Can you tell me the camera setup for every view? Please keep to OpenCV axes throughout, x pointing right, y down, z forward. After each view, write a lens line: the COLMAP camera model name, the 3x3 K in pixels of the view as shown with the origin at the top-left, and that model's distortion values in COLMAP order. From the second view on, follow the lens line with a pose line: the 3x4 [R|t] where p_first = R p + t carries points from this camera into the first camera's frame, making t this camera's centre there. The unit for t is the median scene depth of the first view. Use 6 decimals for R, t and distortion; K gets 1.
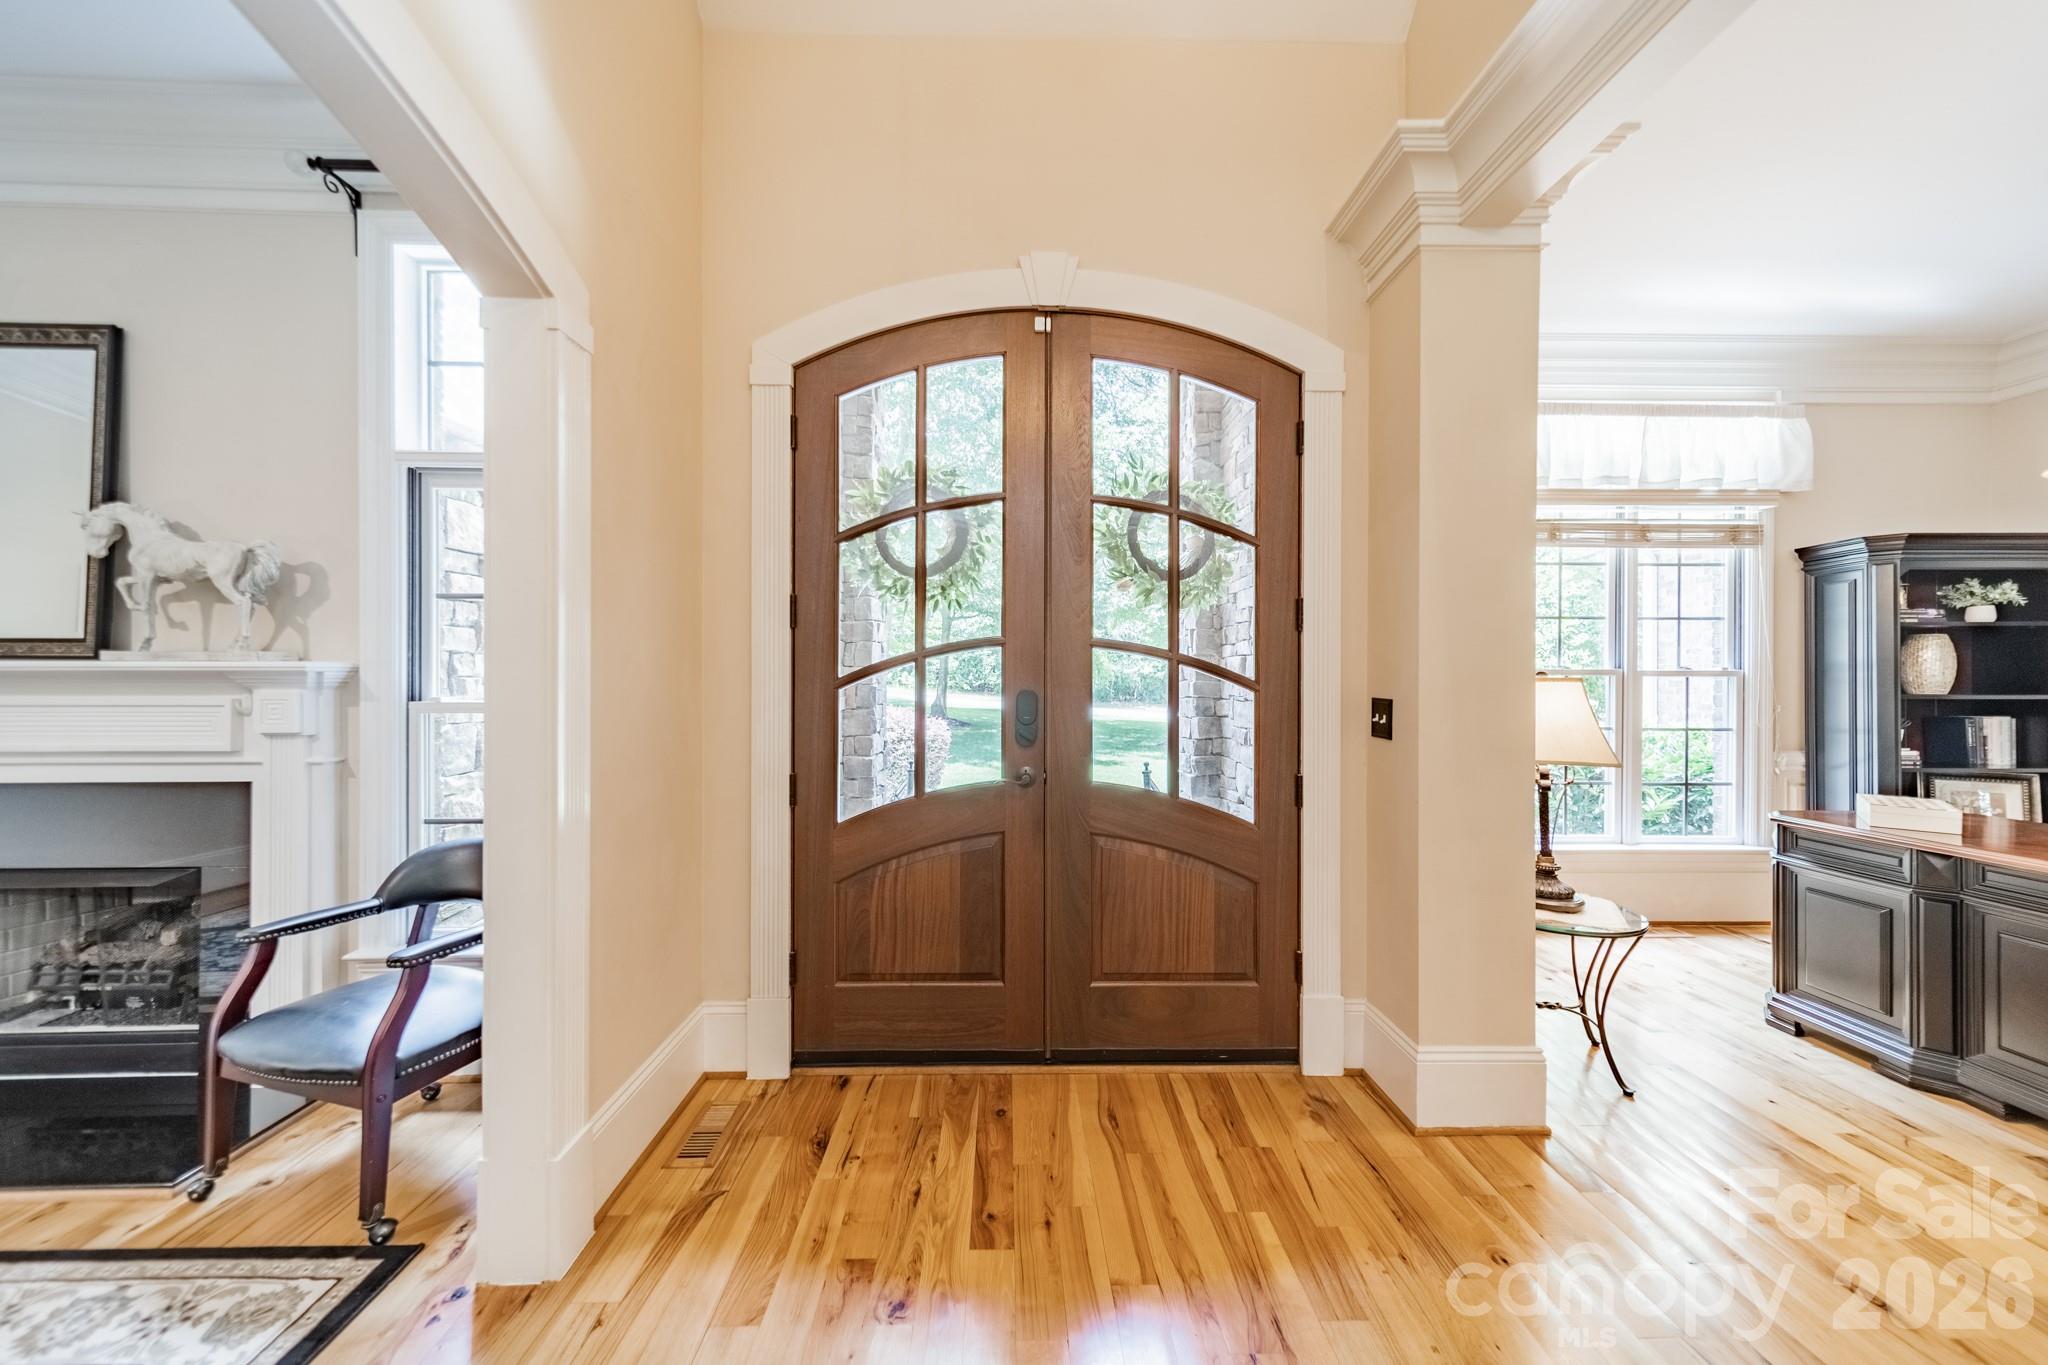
lens RADIAL K [[716.4, 0, 1024.0], [0, 716.4, 682.5], [0, 0, 1]] dist [0.008419, -0.000015]
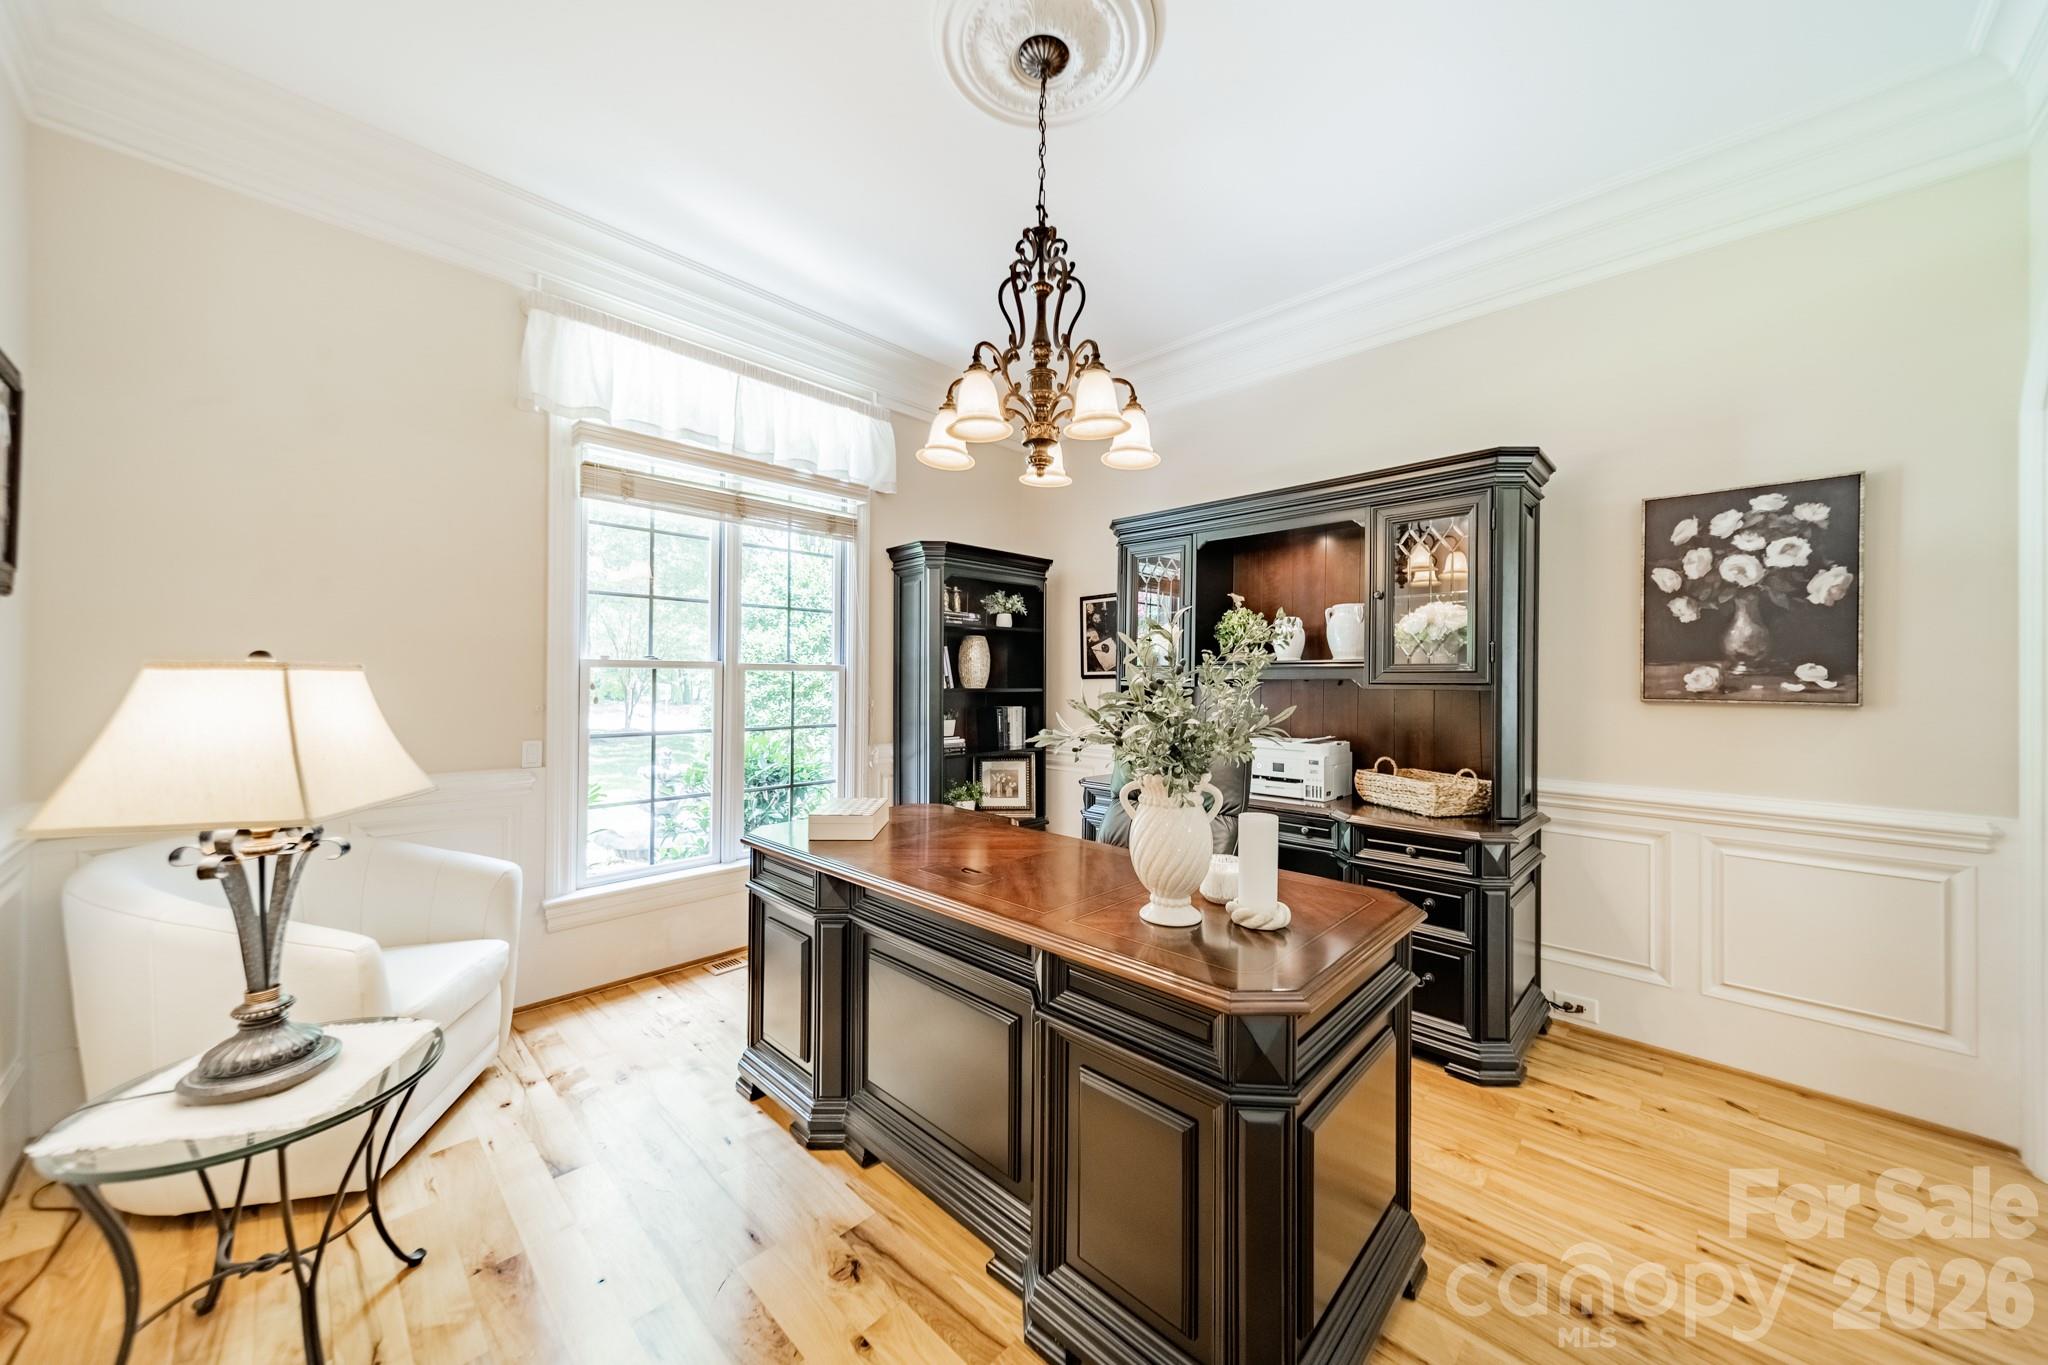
lens RADIAL K [[722.4, 0, 1022.1], [0, 722.4, 670.2], [0, 0, 1]] dist [0.000497, 0.000012]
pose [[0.712770, 0.010237, 0.701323, 0.512675], [-0.002480, 0.999924, -0.012075, 0.001653], [-0.701393, 0.006867, 0.712742, 0.137656]]
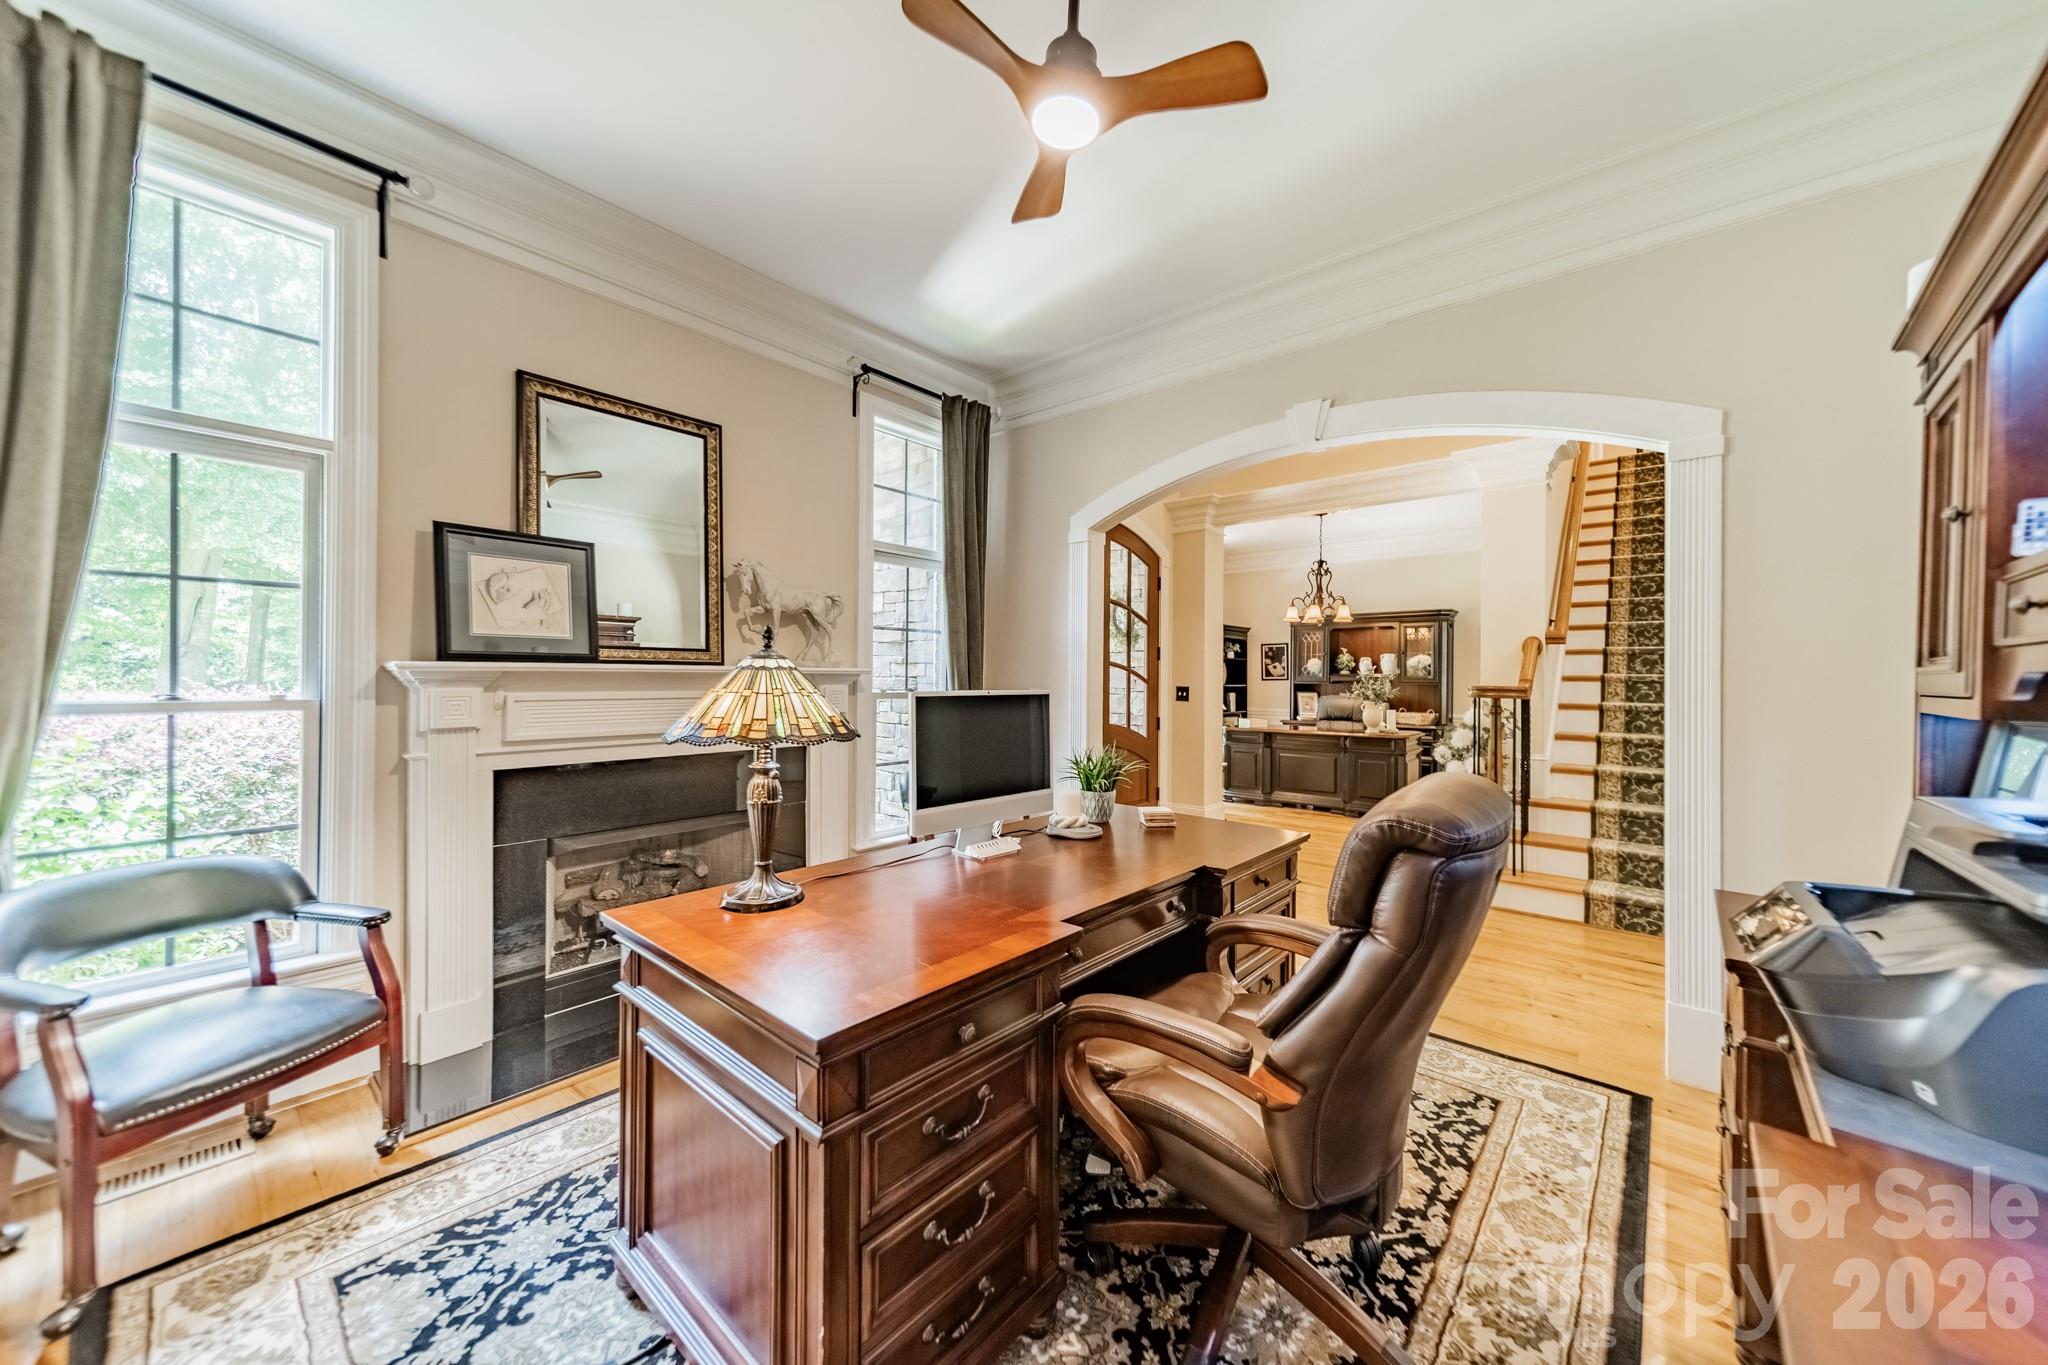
lens RADIAL K [[715.5, 0, 1039.3], [0, 715.5, 676.0], [0, 0, 1]] dist [0.001012, 0.000118]
pose [[0.665421, 0.005154, 0.746451, -1.179476], [-0.003992, 0.999986, -0.003346, -0.002577], [-0.746458, -0.000753, 0.665432, -0.241716]]
